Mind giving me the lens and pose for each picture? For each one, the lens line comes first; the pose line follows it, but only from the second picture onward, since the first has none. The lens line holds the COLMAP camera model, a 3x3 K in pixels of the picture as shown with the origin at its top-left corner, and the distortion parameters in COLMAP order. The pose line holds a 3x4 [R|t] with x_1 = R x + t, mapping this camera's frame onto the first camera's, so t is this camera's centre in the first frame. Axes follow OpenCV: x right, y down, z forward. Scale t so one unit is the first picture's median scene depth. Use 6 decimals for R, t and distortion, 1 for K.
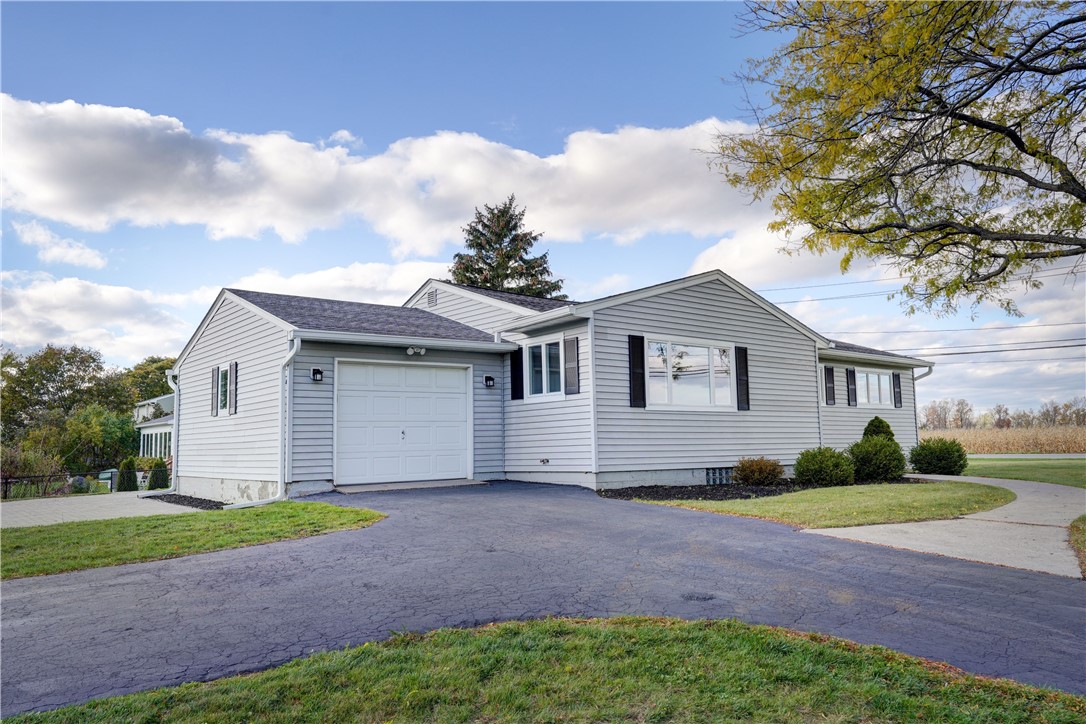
lens RADIAL K [[805.5, 0, 543.0], [0, 805.5, 362.0], [0, 0, 1]] dist [-0.004603, -0.000889]
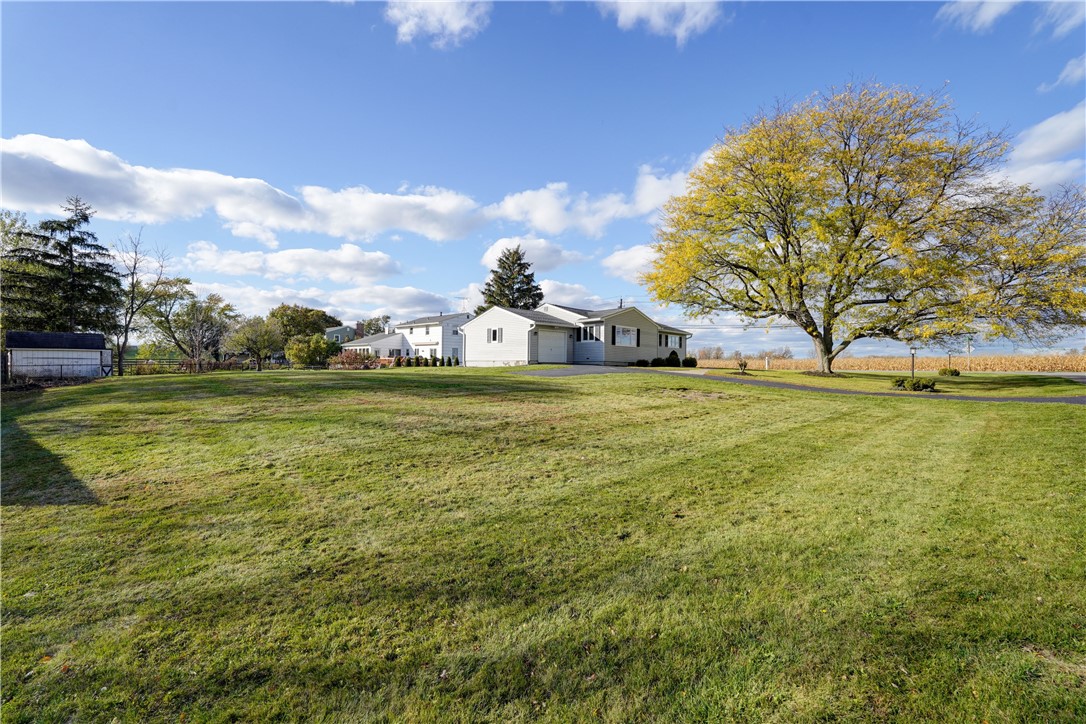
lens RADIAL K [[490.3, 0, 543.0], [0, 490.3, 362.0], [0, 0, 1]] dist [0.000275, 0.000003]
pose [[0.991022, 0.031404, 0.129955, -0.407338], [-0.043420, 0.994933, 0.090685, -0.046793], [-0.126449, -0.095514, 0.987364, -0.999822]]
